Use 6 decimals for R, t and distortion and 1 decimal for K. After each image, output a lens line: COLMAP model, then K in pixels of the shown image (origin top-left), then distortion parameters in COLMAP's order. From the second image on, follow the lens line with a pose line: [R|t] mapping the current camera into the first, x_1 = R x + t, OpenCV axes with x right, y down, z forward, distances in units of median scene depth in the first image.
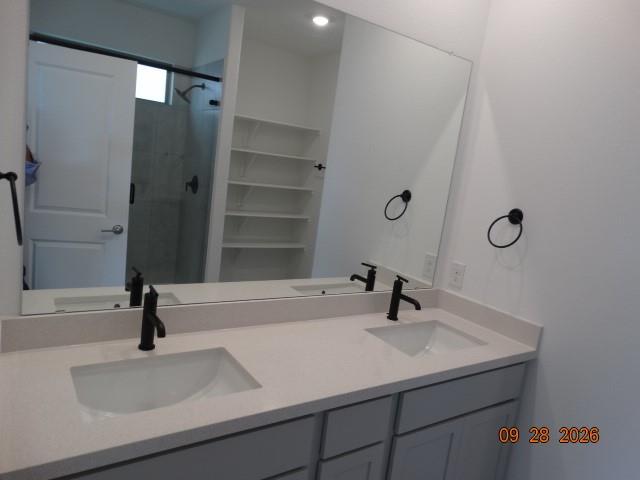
lens RADIAL K [[441.4, 0, 320.0], [0, 441.4, 240.0], [0, 0, 1]] dist [-0.000519, -0.000179]
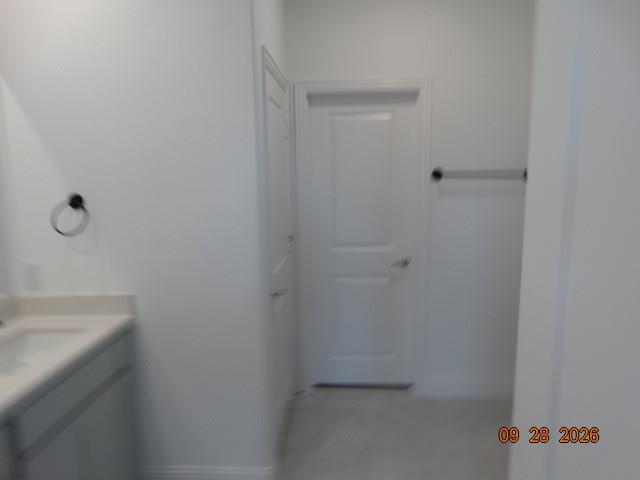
lens RADIAL K [[454.2, 0, 320.0], [0, 454.2, 240.0], [0, 0, 1]] dist [0.006817, 0.003052]
pose [[0.590401, -0.265072, 0.762341, -0.048367], [0.217455, 0.961846, 0.166031, -0.020495], [-0.777265, 0.067750, 0.625516, -0.086869]]
